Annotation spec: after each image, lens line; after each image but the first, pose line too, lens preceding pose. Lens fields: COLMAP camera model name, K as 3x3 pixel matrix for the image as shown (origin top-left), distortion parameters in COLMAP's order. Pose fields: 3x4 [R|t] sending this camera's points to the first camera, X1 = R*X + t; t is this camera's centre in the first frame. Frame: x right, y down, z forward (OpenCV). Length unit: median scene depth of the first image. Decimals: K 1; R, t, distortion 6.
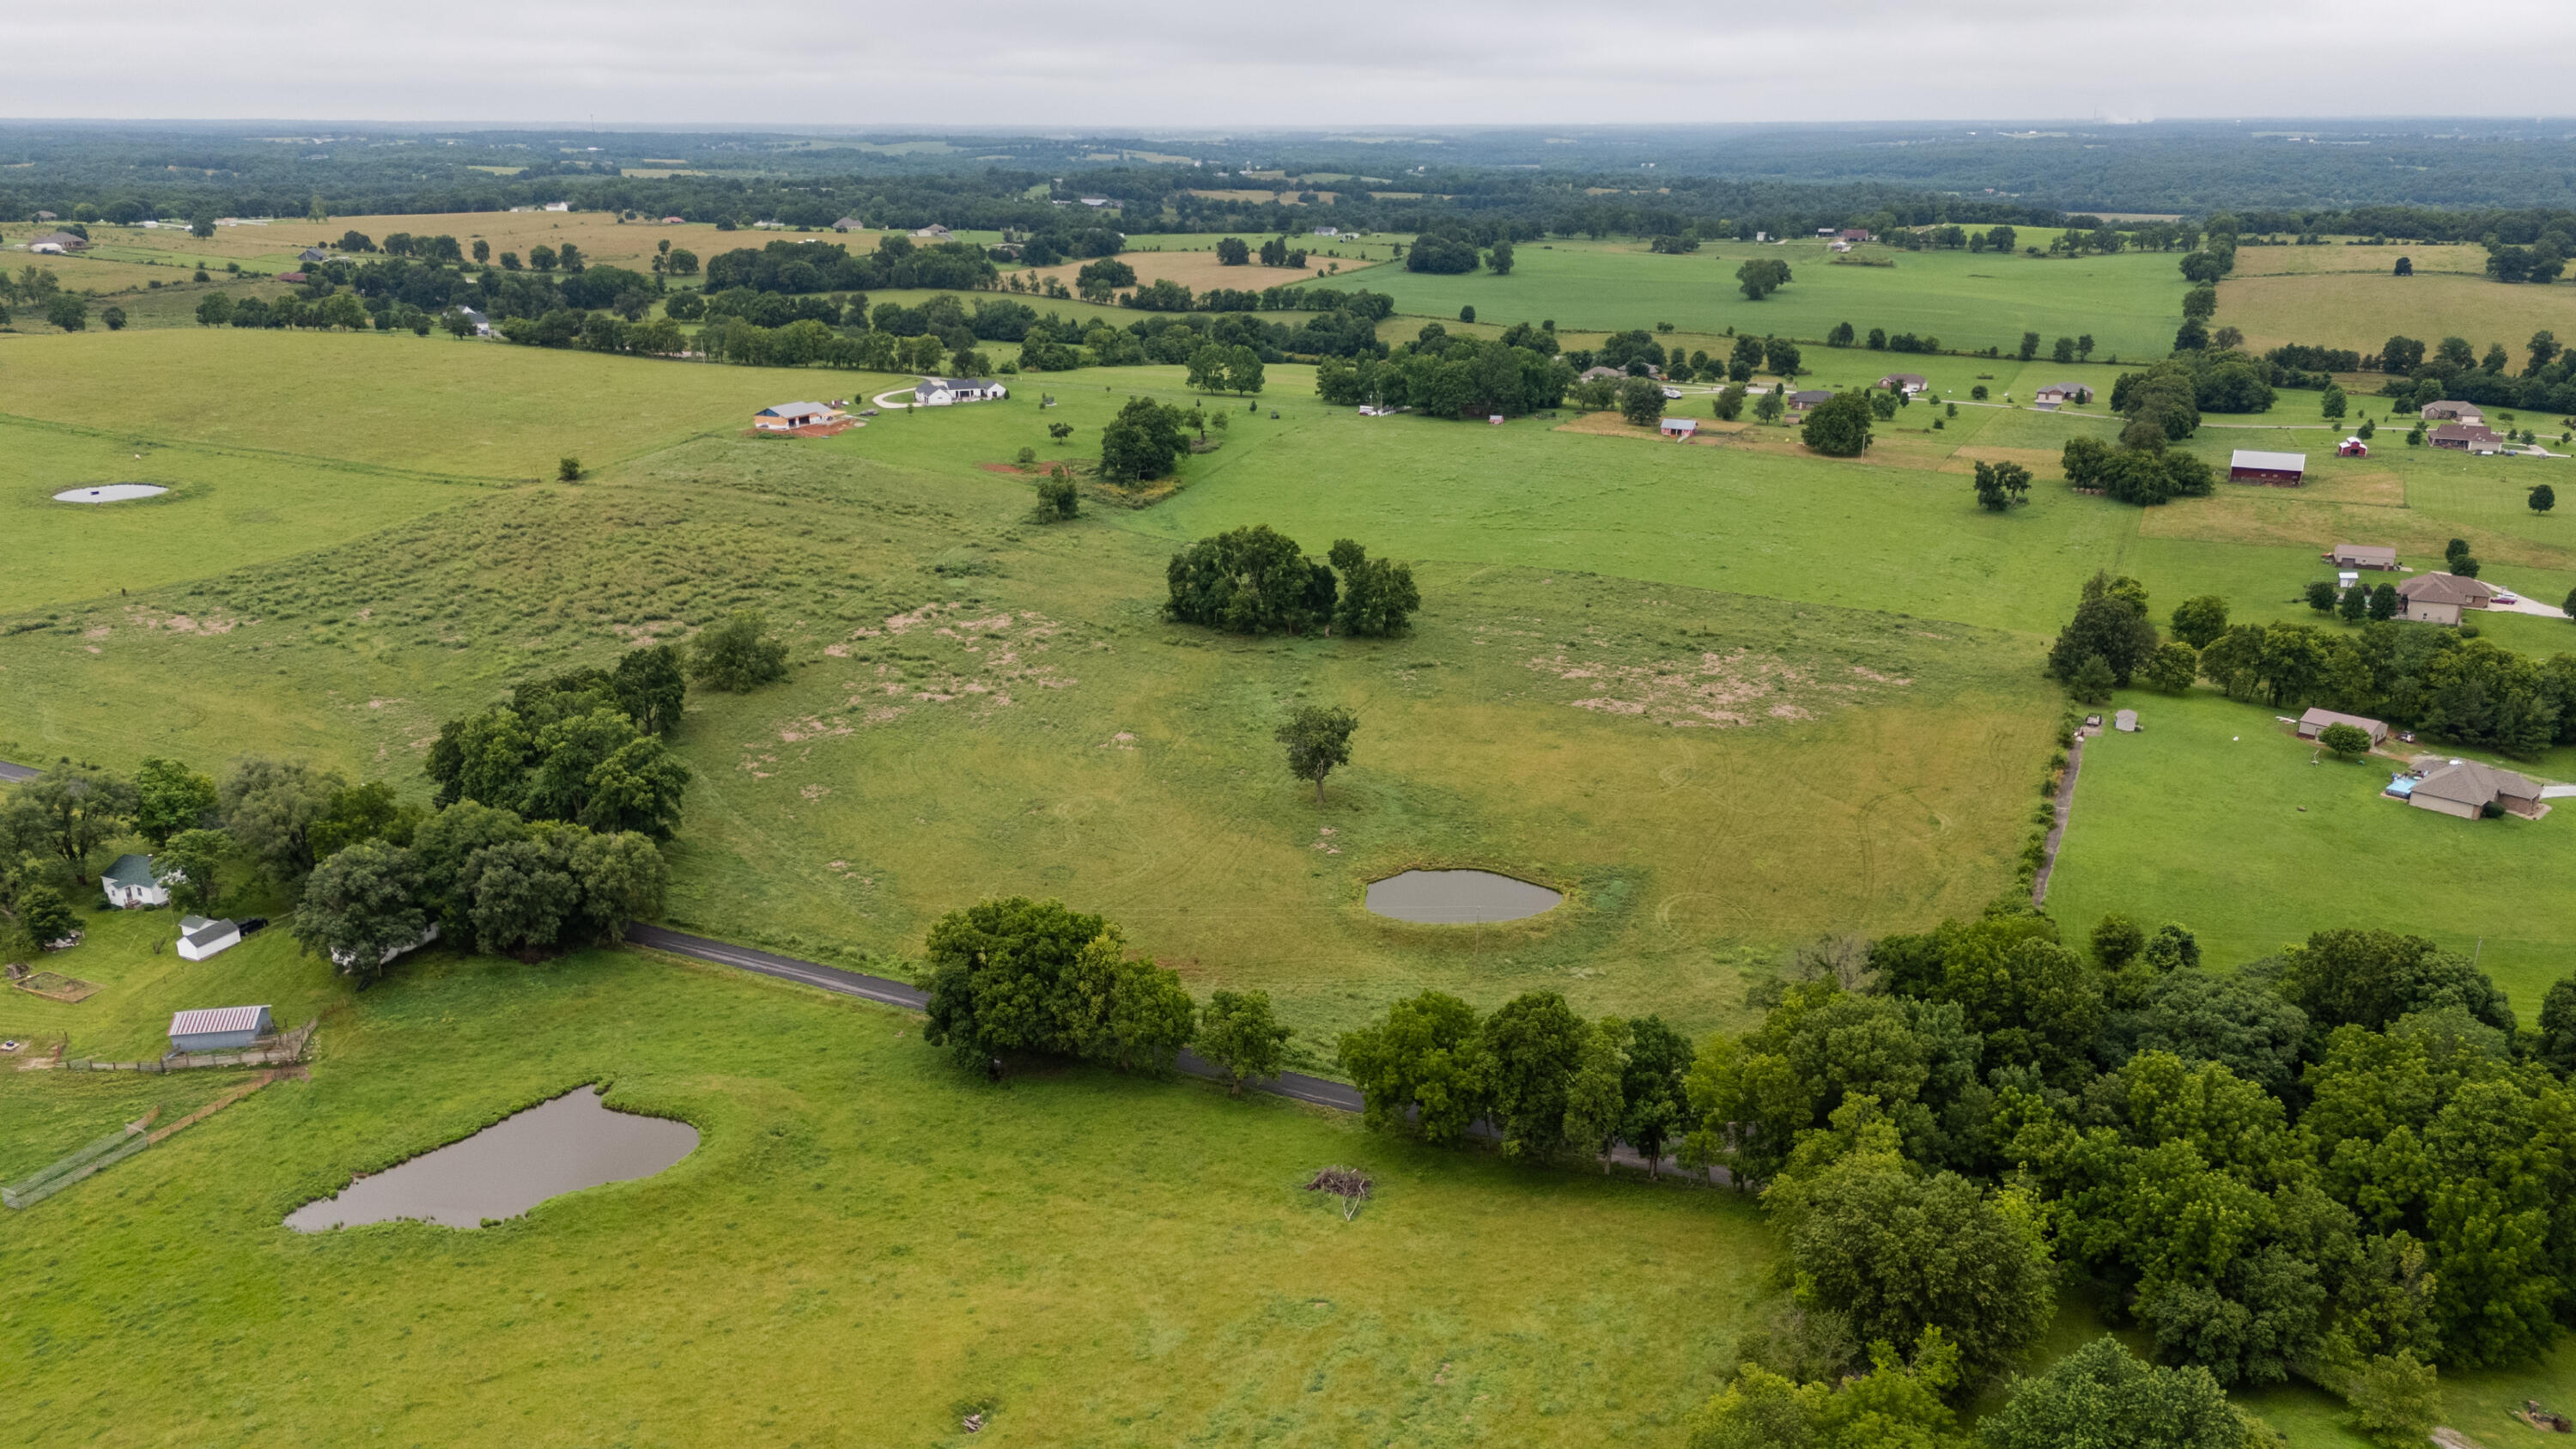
lens RADIAL K [[1890.1, 0, 1287.6], [0, 1890.1, 725.0], [0, 0, 1]] dist [0.071522, -0.068133]
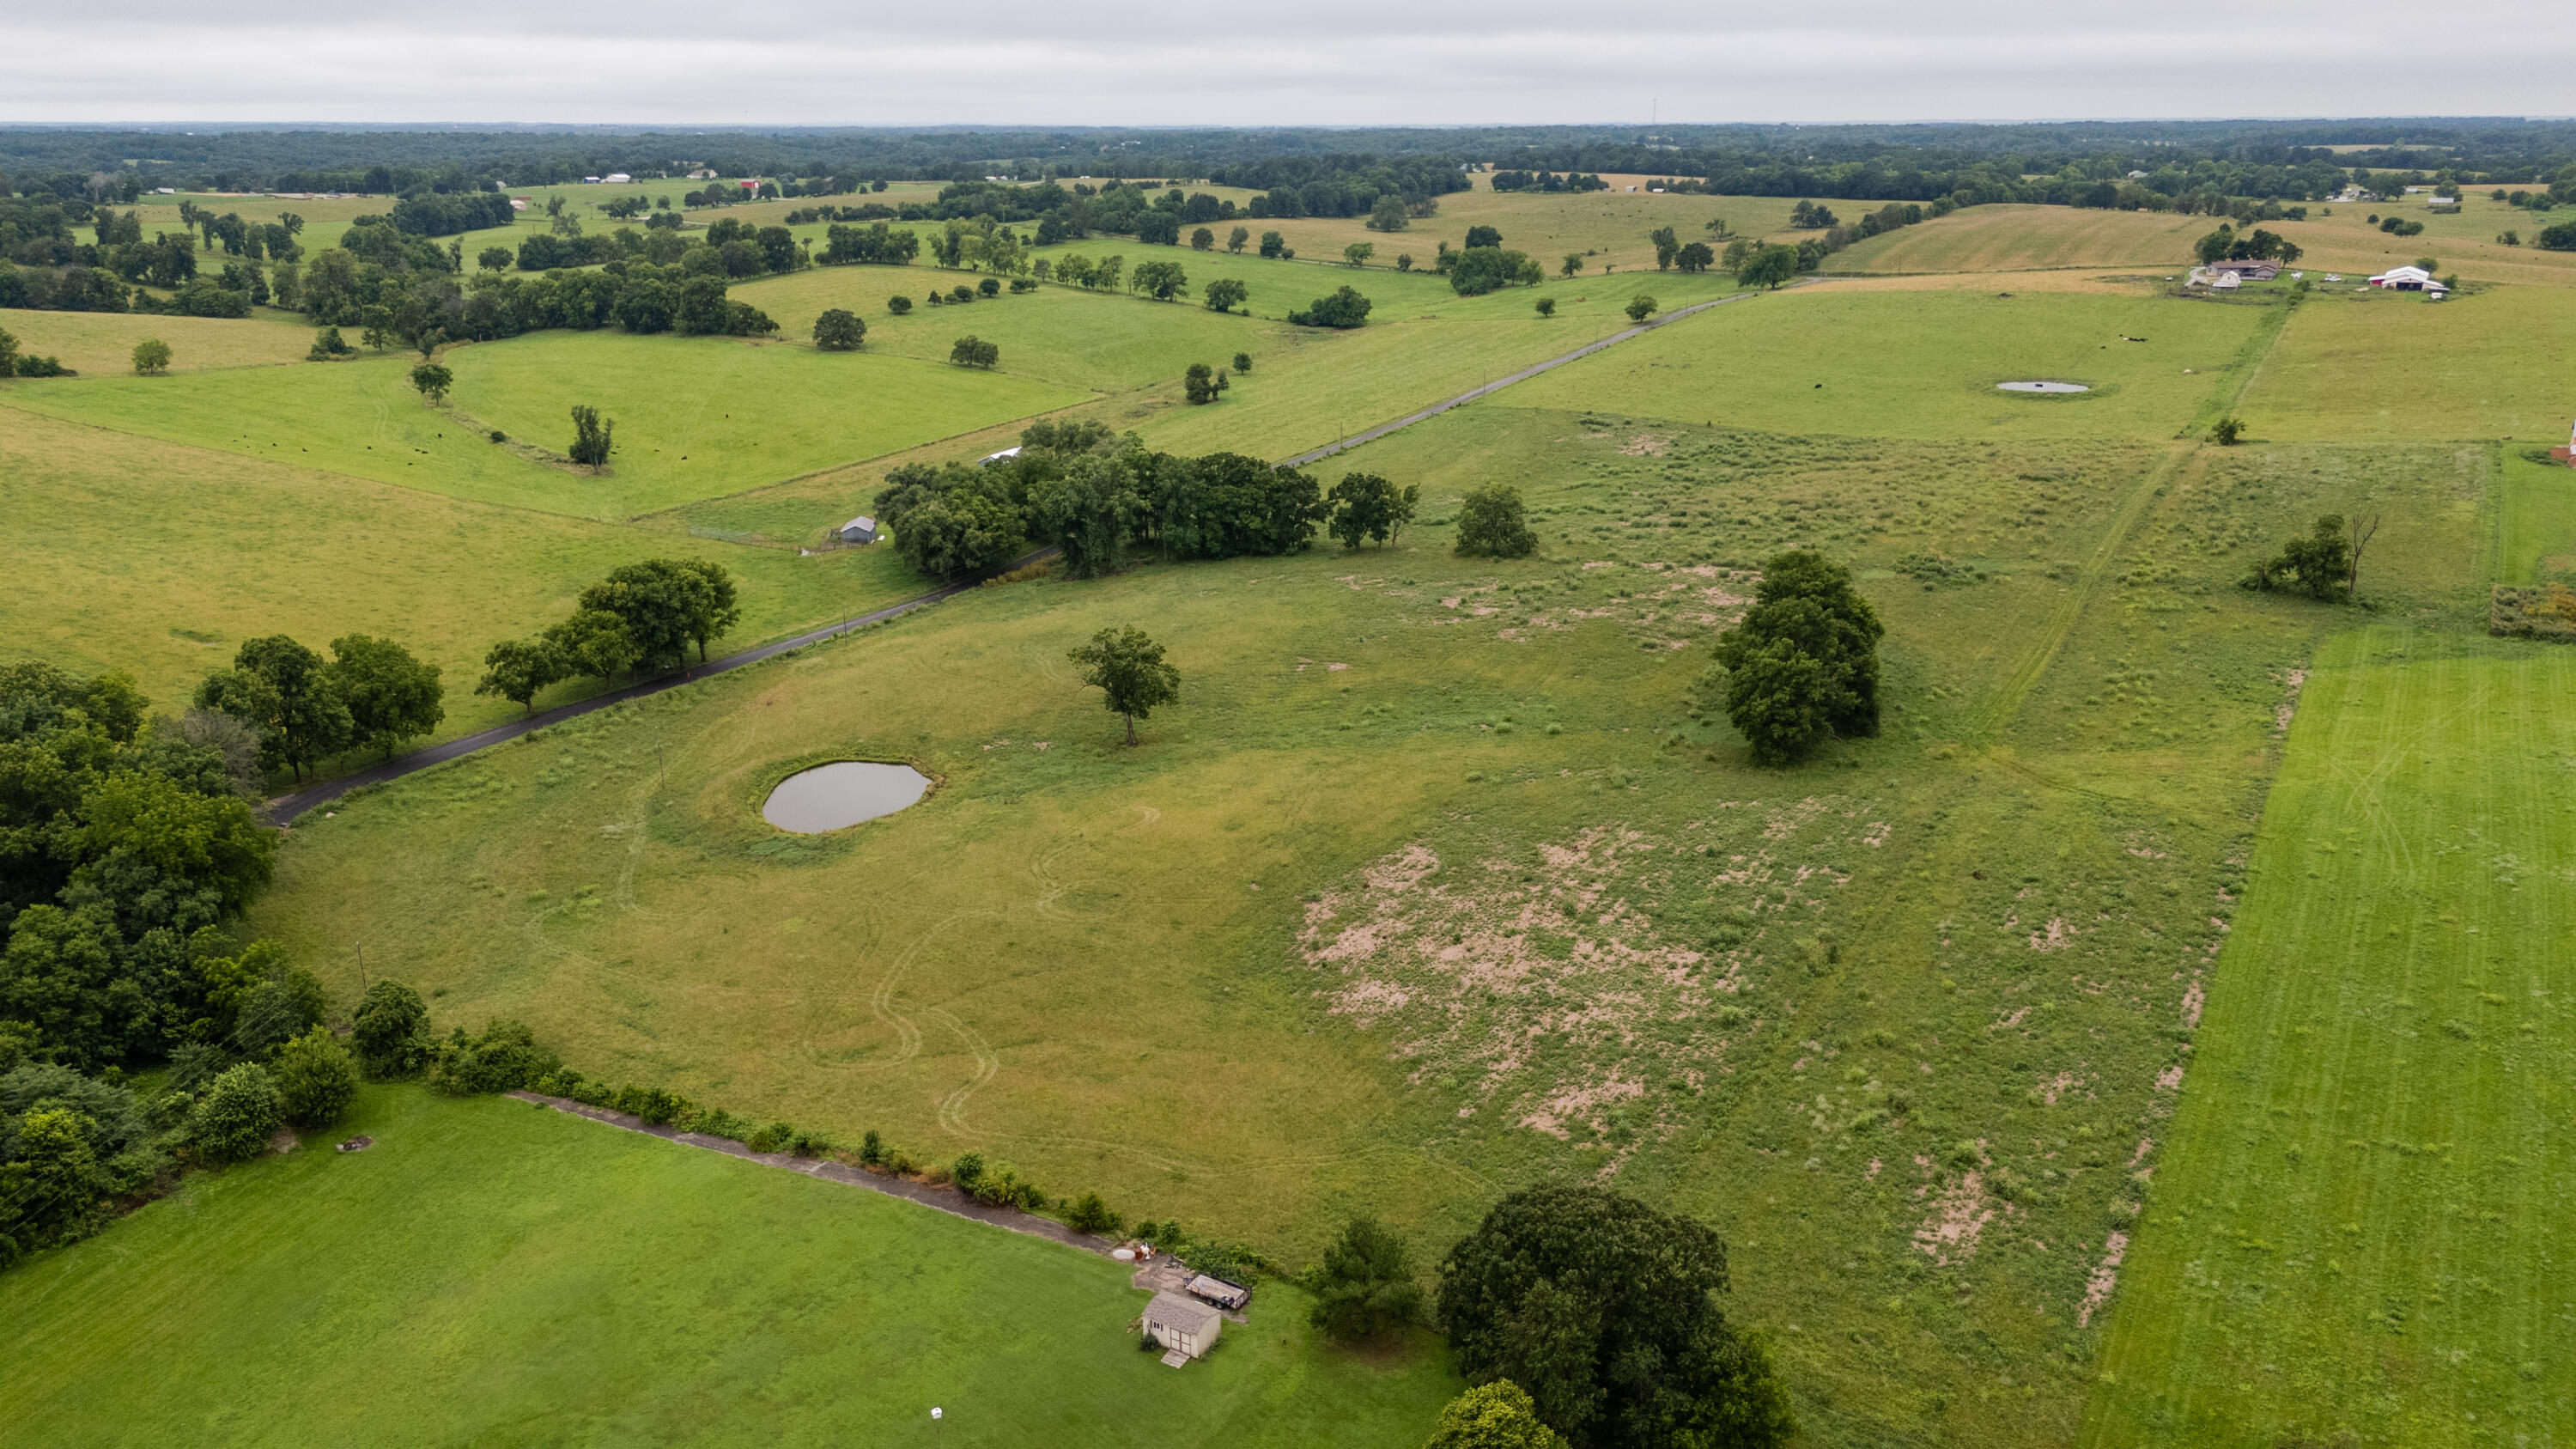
lens RADIAL K [[1890.1, 0, 1297.5], [0, 1890.1, 742.6], [0, 0, 1]] dist [0.071522, -0.068133]
pose [[-0.085314, 0.311852, -0.946293, 0.449513], [-0.304503, 0.896153, 0.322781, -0.142145], [0.948683, 0.315687, 0.018506, 0.569339]]
